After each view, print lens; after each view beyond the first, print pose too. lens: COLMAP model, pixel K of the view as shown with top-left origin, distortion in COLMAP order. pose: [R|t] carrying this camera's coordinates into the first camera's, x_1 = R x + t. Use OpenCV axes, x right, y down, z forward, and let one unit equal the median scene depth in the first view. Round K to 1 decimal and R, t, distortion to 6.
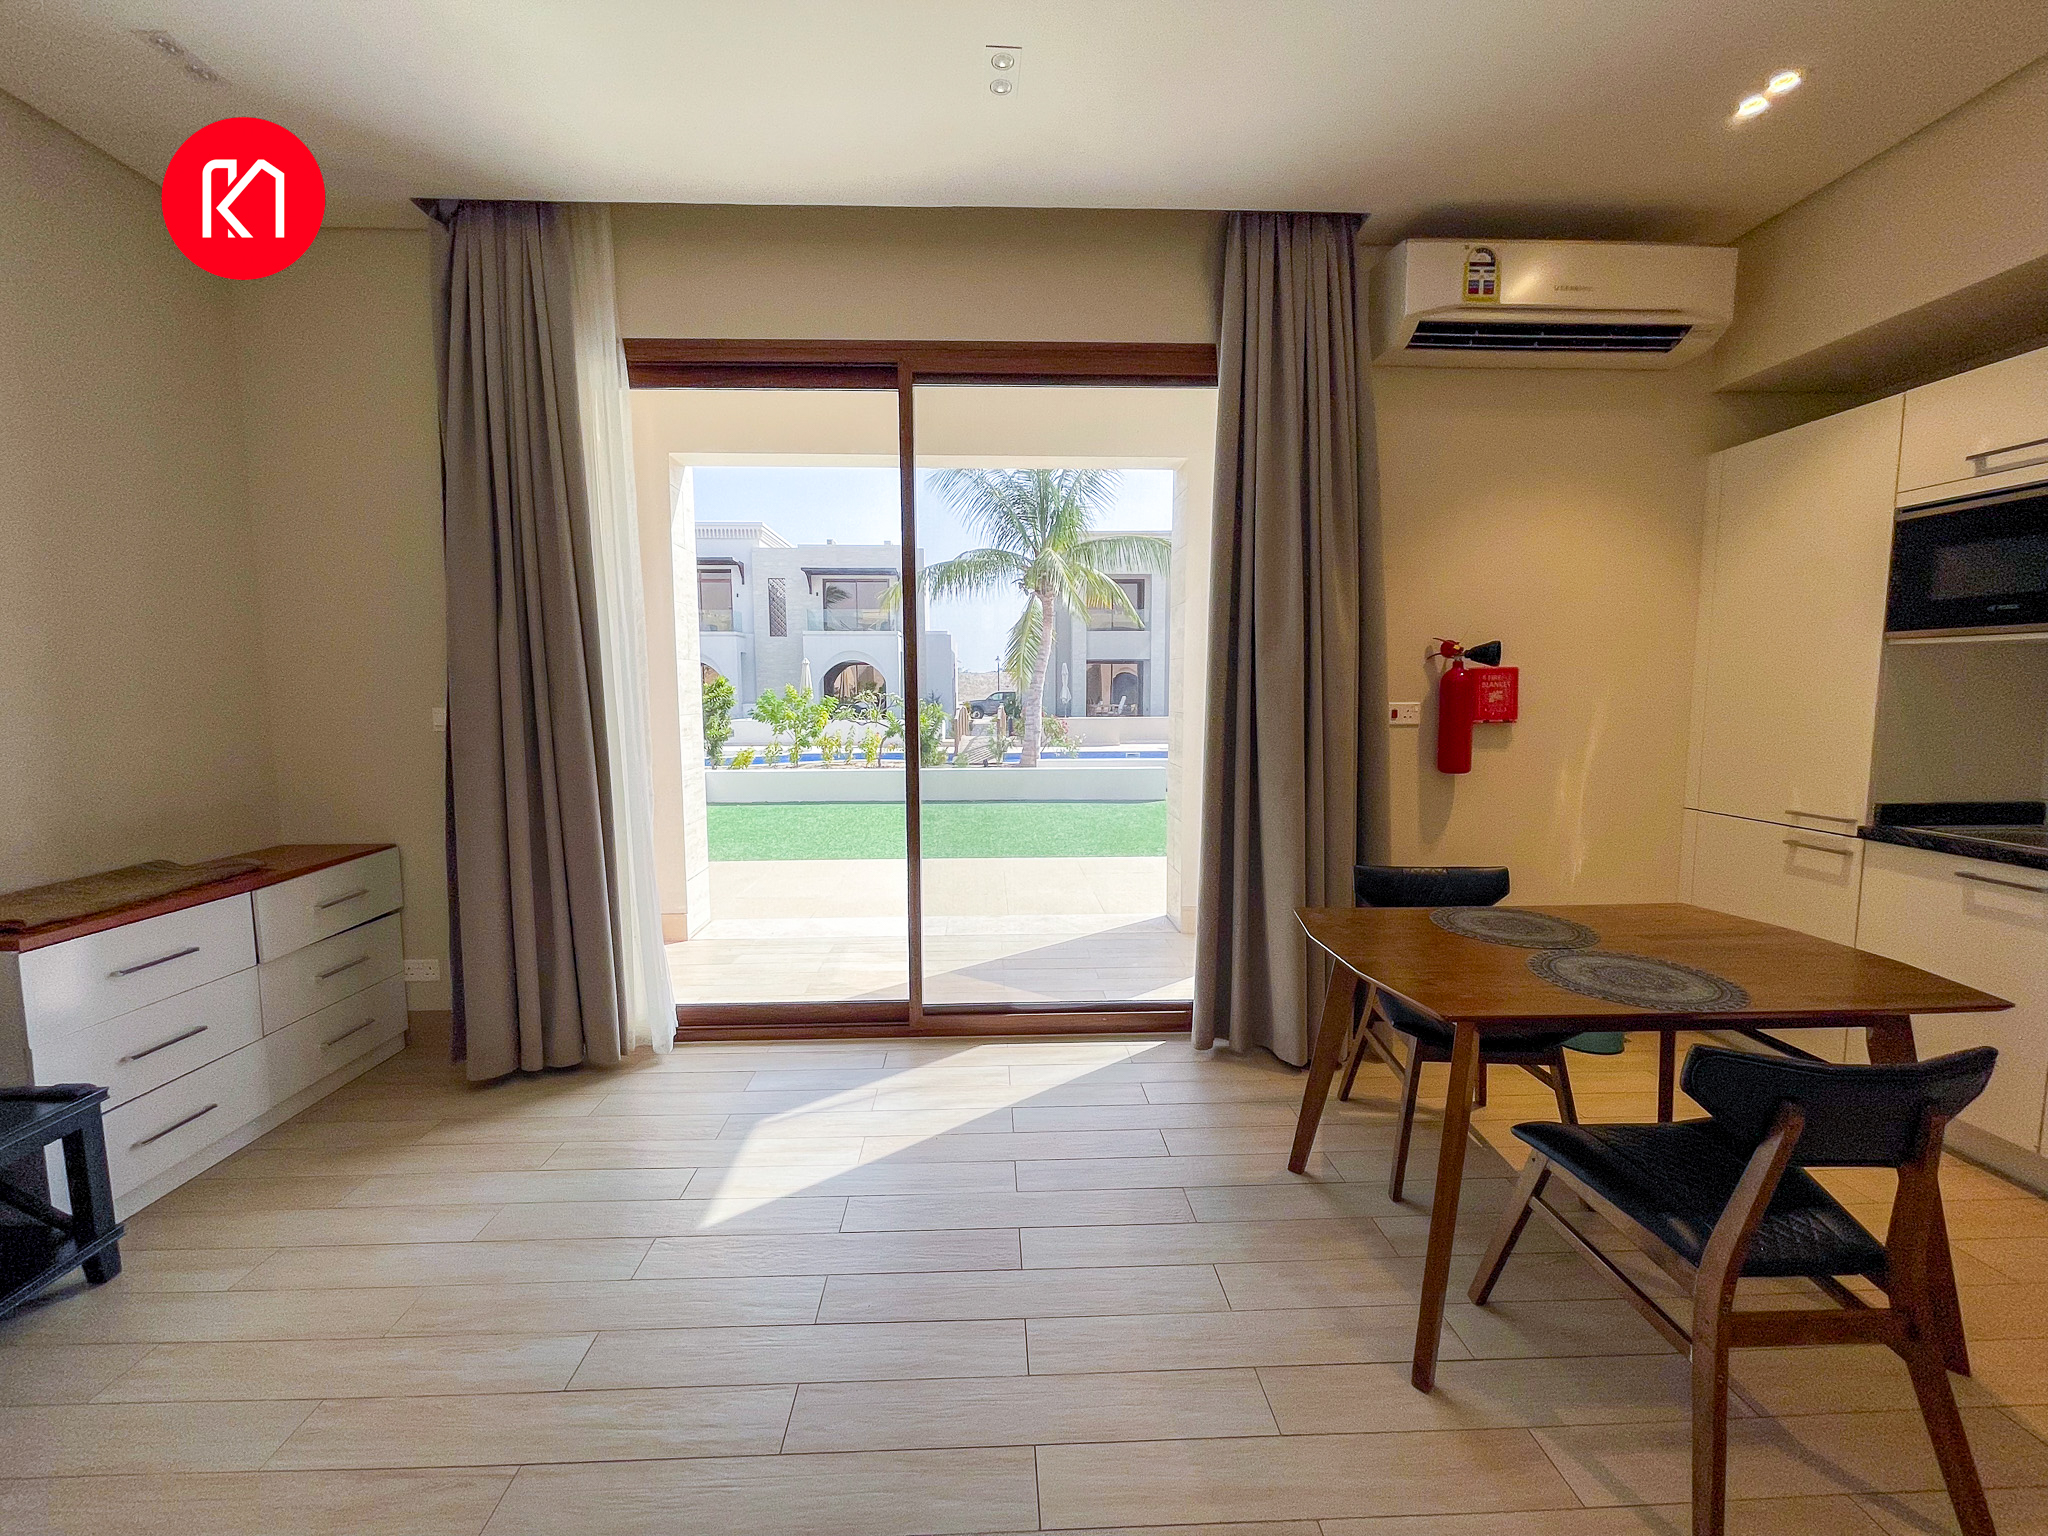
lens RADIAL K [[829.0, 0, 1010.6], [0, 829.0, 771.7], [0, 0, 1]] dist [-0.003042, -0.000508]
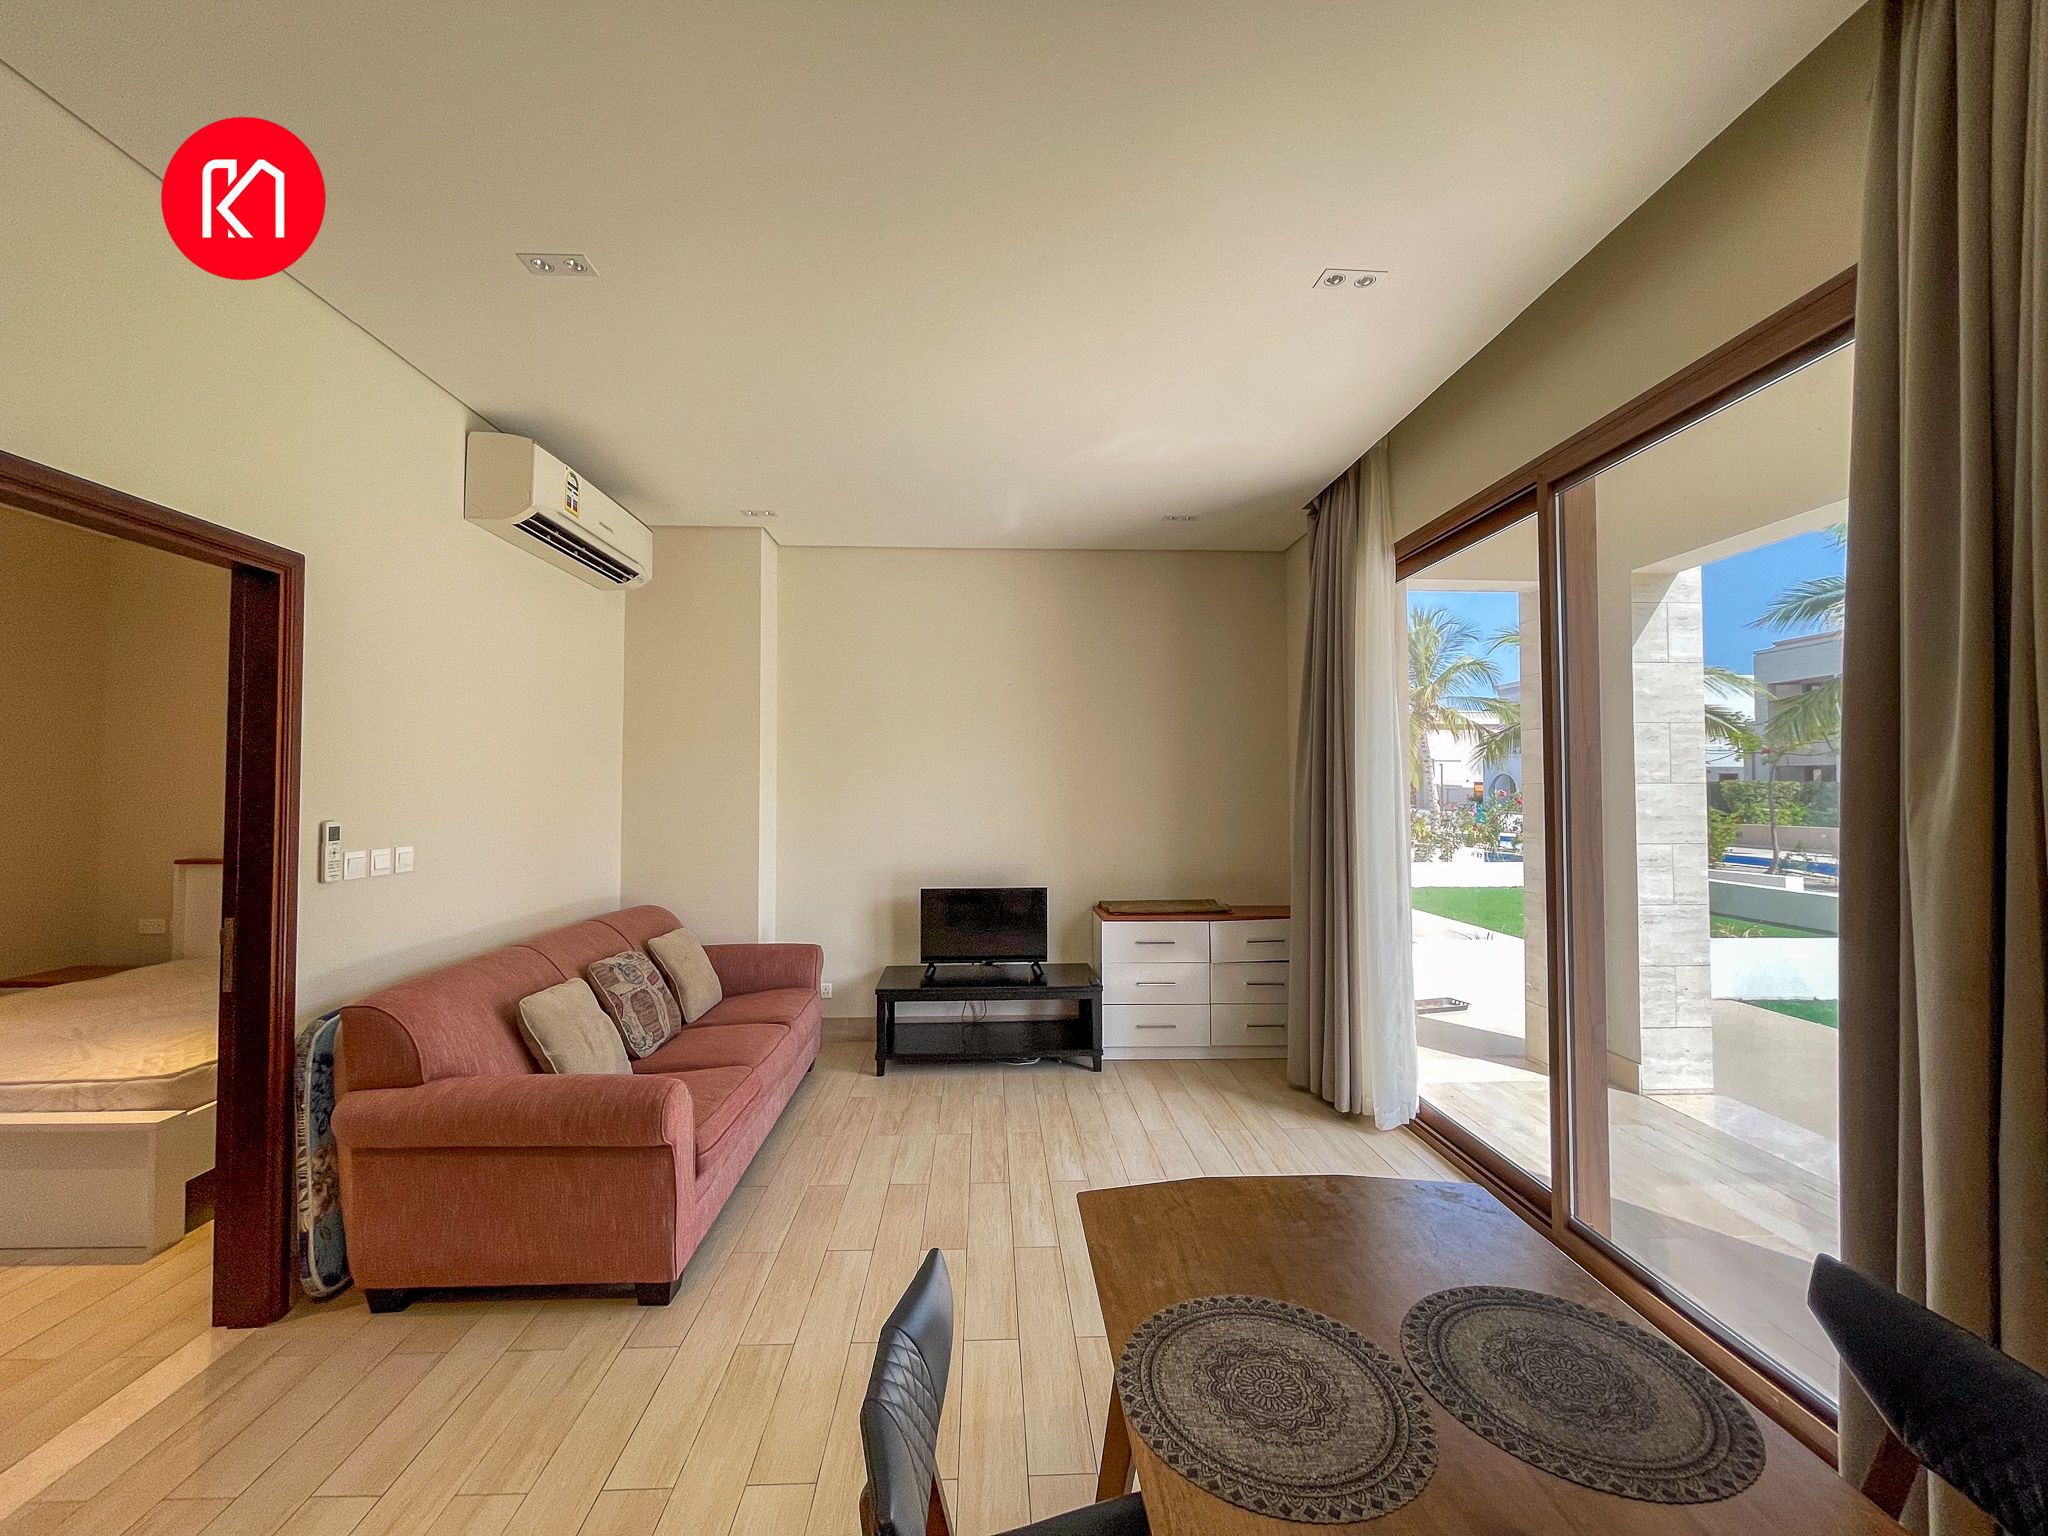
lens RADIAL K [[829.0, 0, 1010.6], [0, 829.0, 771.7], [0, 0, 1]] dist [-0.003042, -0.000508]
pose [[0.023031, -0.017102, -0.999588, 0.110079], [-0.100045, 0.994795, -0.019325, -0.012801], [0.994716, 0.100449, 0.021200, 0.059387]]
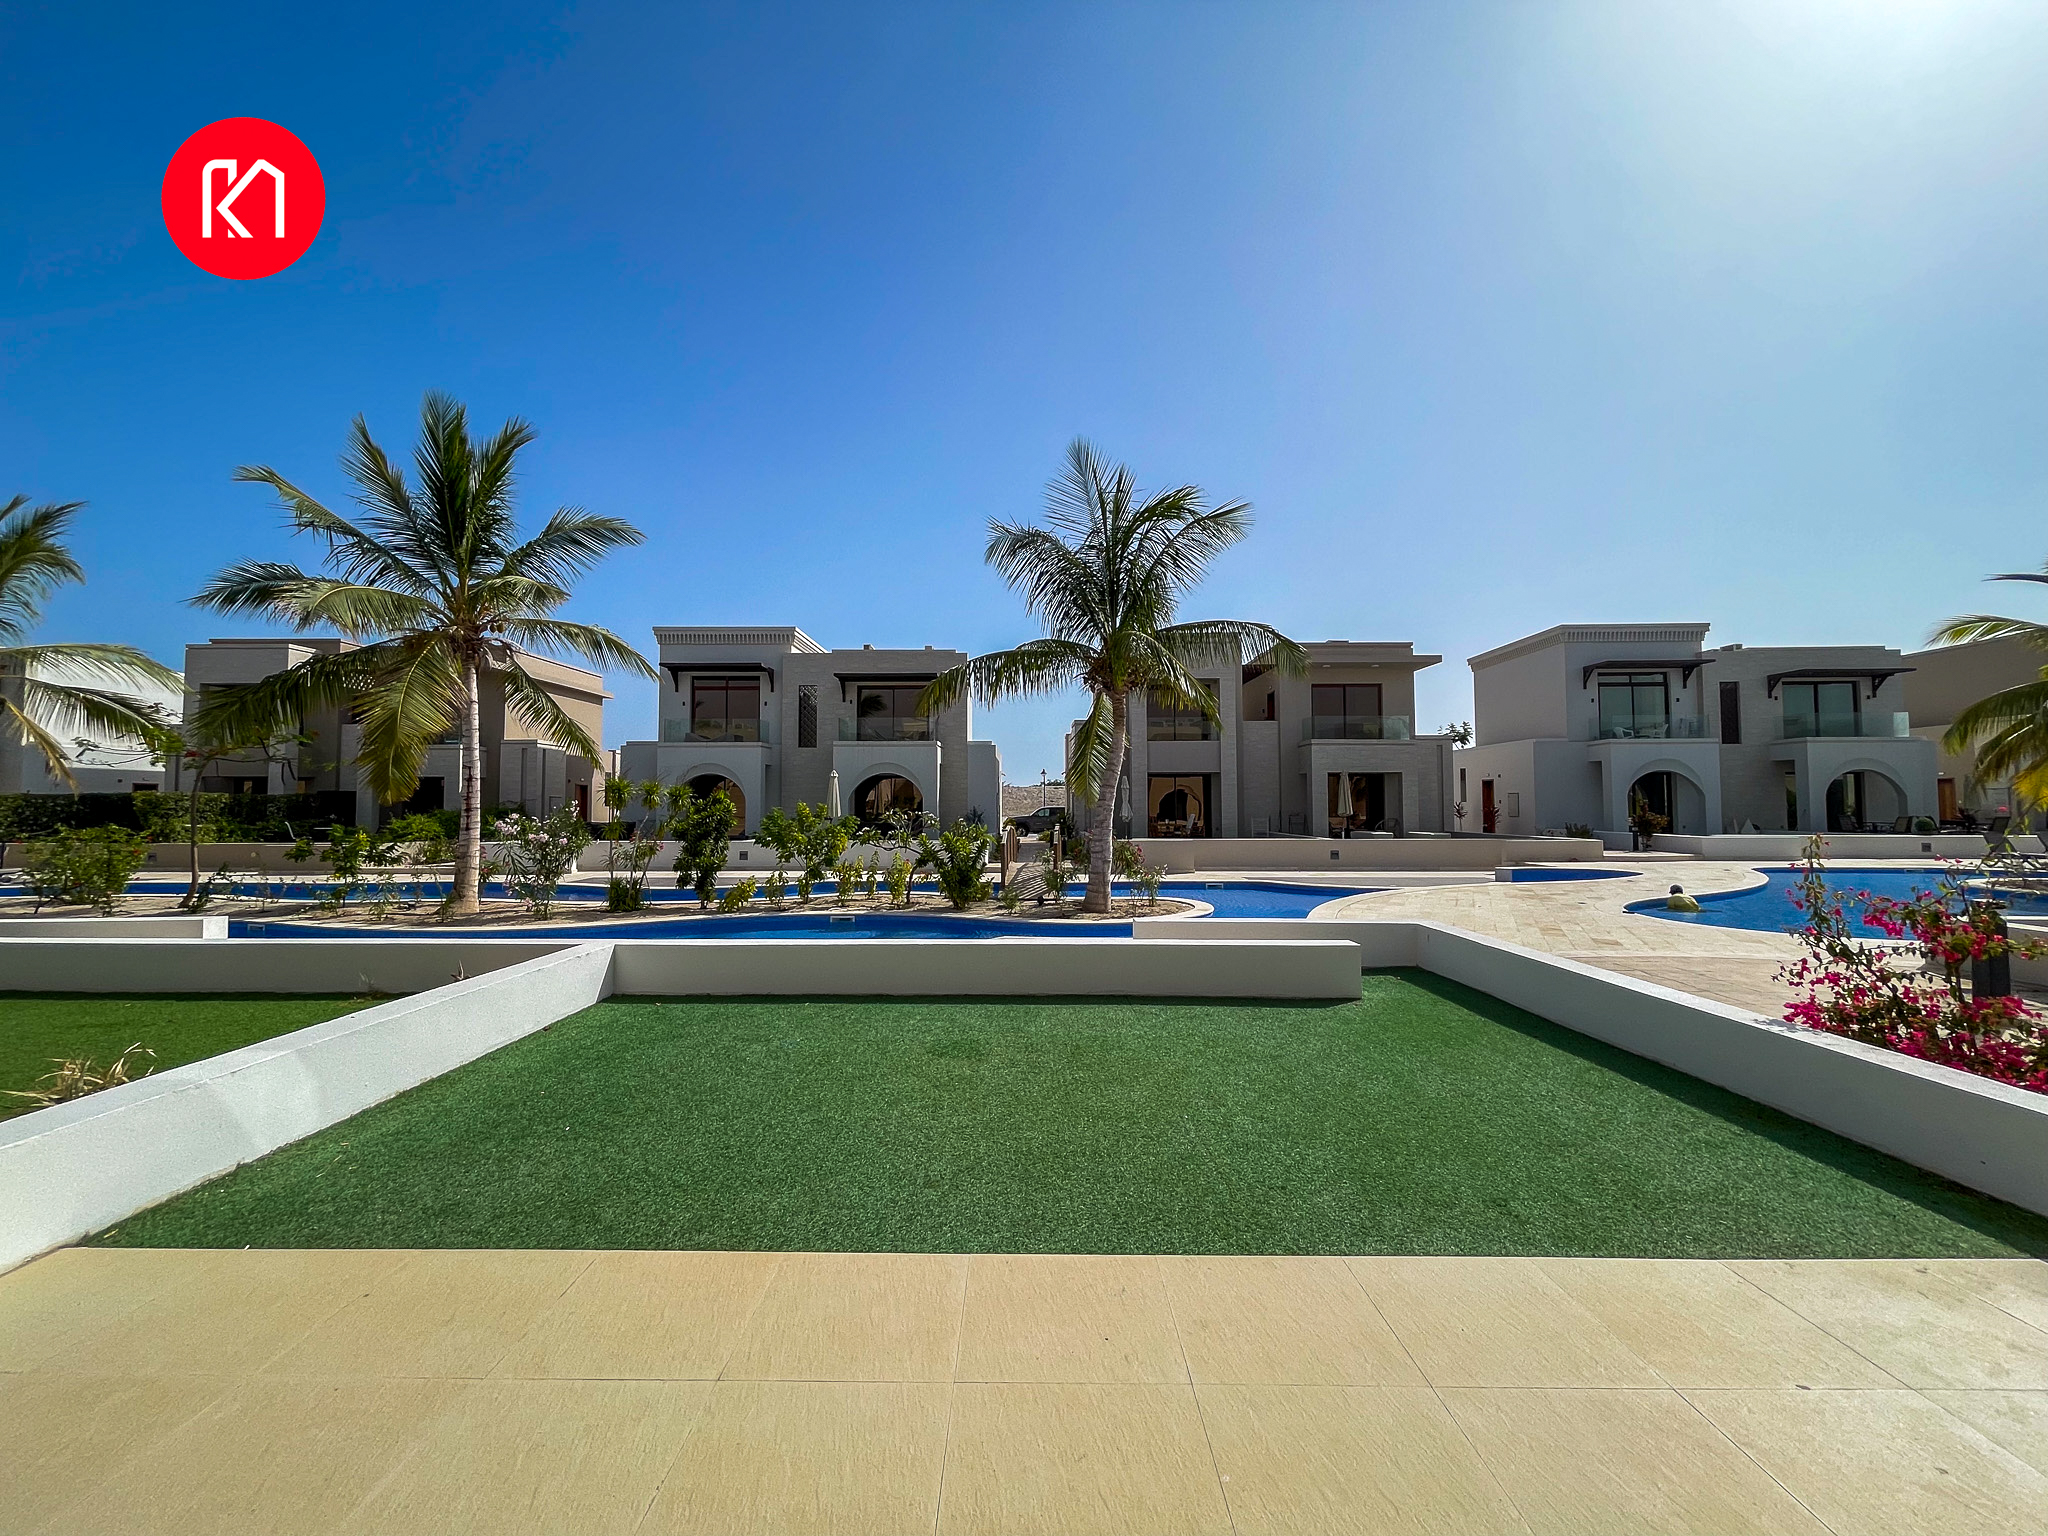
lens RADIAL K [[838.3, 0, 1034.4], [0, 838.3, 764.2], [0, 0, 1]] dist [-0.001336, -0.000329]
pose [[0.999813, 0.002421, -0.019176, -0.022139], [-0.005173, 0.989452, -0.144766, -0.023000], [0.018623, 0.144838, 0.989280, 0.189996]]
